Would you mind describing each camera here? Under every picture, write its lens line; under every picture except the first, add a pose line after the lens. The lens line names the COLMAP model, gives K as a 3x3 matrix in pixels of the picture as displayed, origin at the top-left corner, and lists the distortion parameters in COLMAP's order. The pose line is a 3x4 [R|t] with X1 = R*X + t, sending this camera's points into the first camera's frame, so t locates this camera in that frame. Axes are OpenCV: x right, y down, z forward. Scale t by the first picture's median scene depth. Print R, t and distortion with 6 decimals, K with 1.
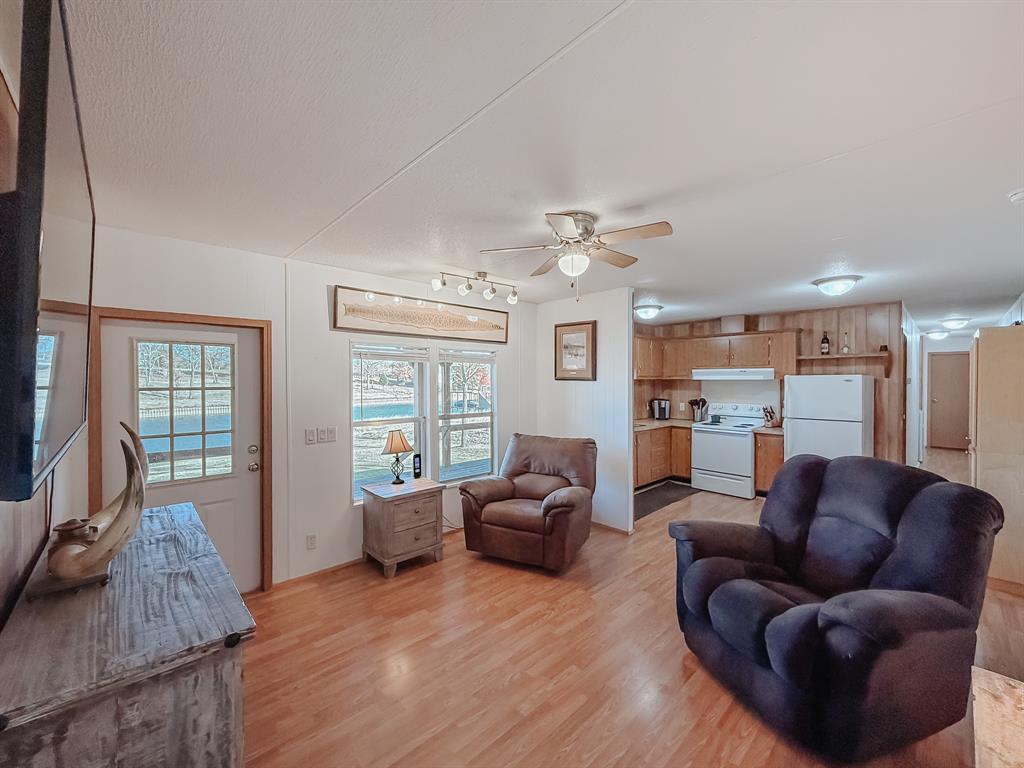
lens RADIAL K [[414.4, 0, 512.0], [0, 414.4, 384.0], [0, 0, 1]] dist [-0.000848, -0.000007]
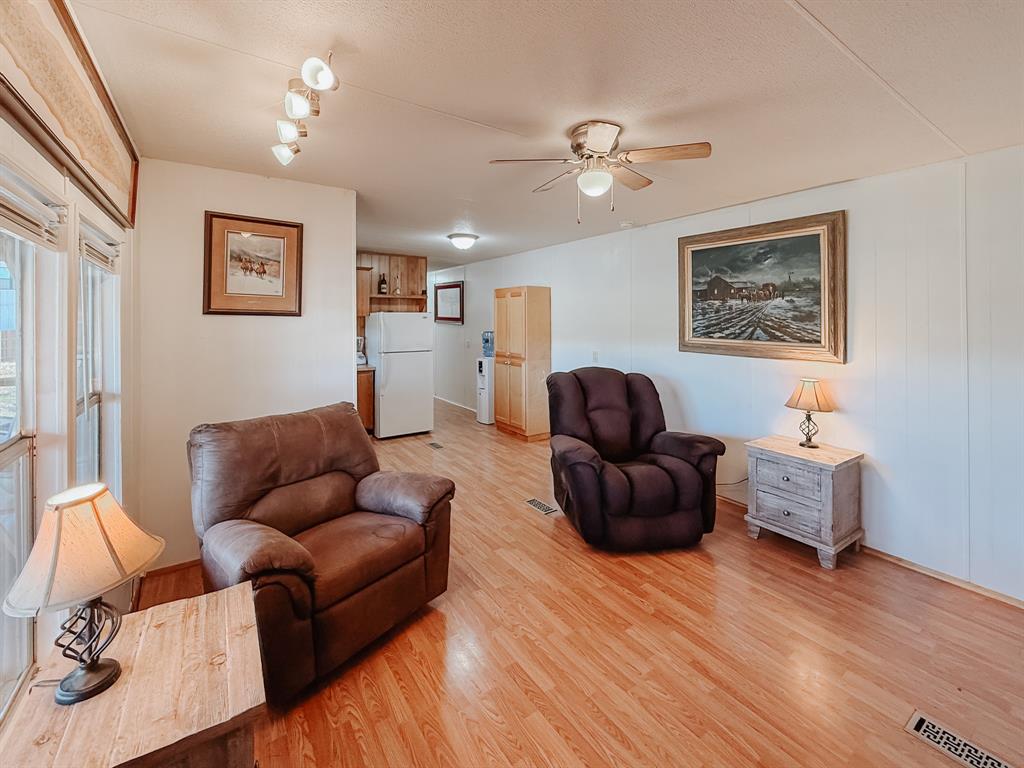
lens RADIAL K [[442.0, 0, 515.5], [0, 442.0, 316.9], [0, 0, 1]] dist [-0.001626, -0.000188]
pose [[0.155249, 0.004354, 0.987866, -0.360611], [0.014354, 0.999875, -0.006663, 0.002750], [-0.987771, 0.015215, 0.155167, 0.468758]]
